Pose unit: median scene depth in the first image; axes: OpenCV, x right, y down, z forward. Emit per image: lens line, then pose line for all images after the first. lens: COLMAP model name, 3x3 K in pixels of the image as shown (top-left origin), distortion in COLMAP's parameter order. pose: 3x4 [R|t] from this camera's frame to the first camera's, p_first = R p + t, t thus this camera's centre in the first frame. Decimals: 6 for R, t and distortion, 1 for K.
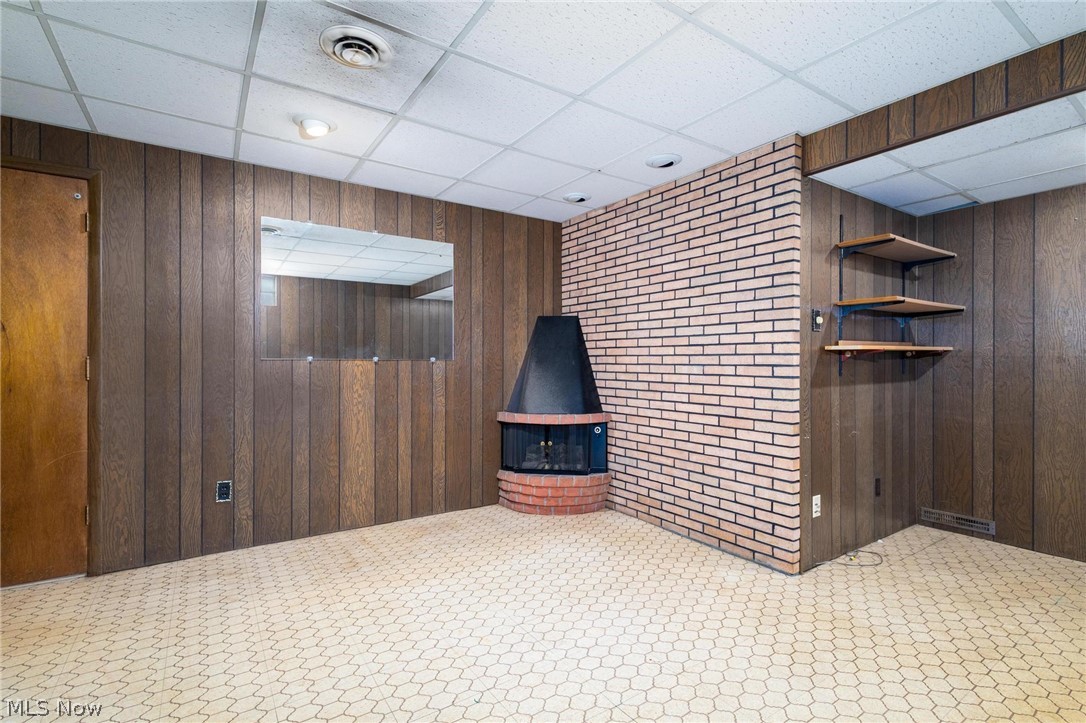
lens RADIAL K [[502.3, 0, 543.5], [0, 502.3, 362.1], [0, 0, 1]] dist [0.011794, -0.002874]
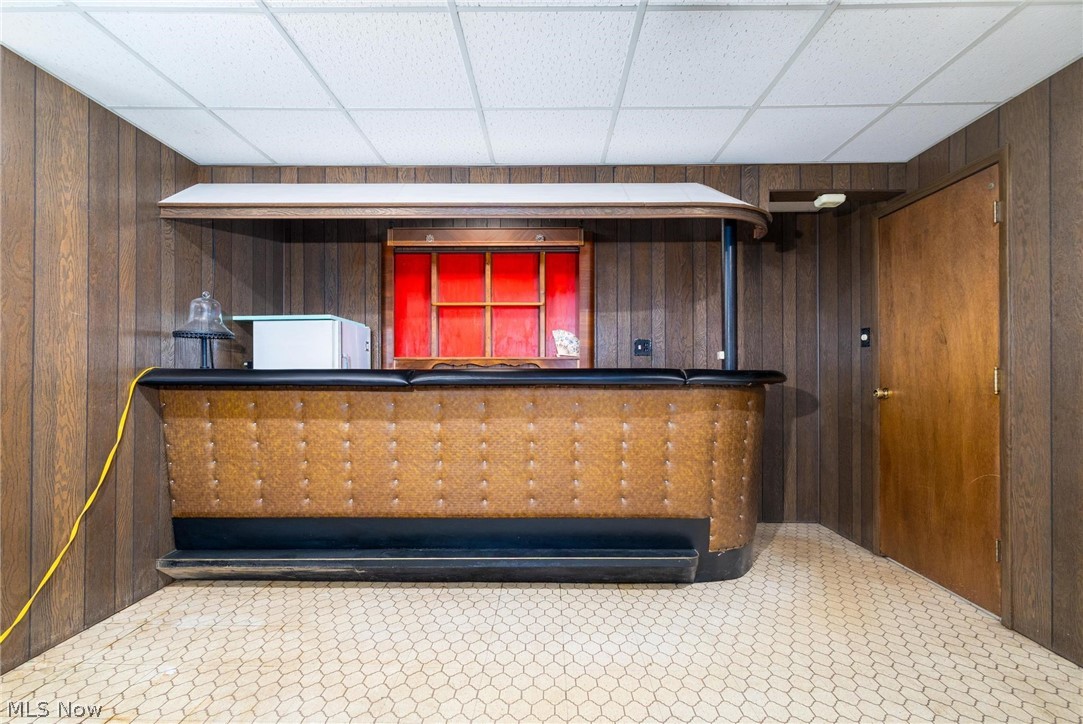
lens RADIAL K [[500.9, 0, 532.1], [0, 500.9, 370.8], [0, 0, 1]] dist [0.011794, -0.002874]
pose [[-0.574514, -0.006646, -0.818468, 0.262789], [0.000728, 0.999962, -0.008631, 0.002482], [0.818495, -0.005554, -0.574487, 0.847958]]
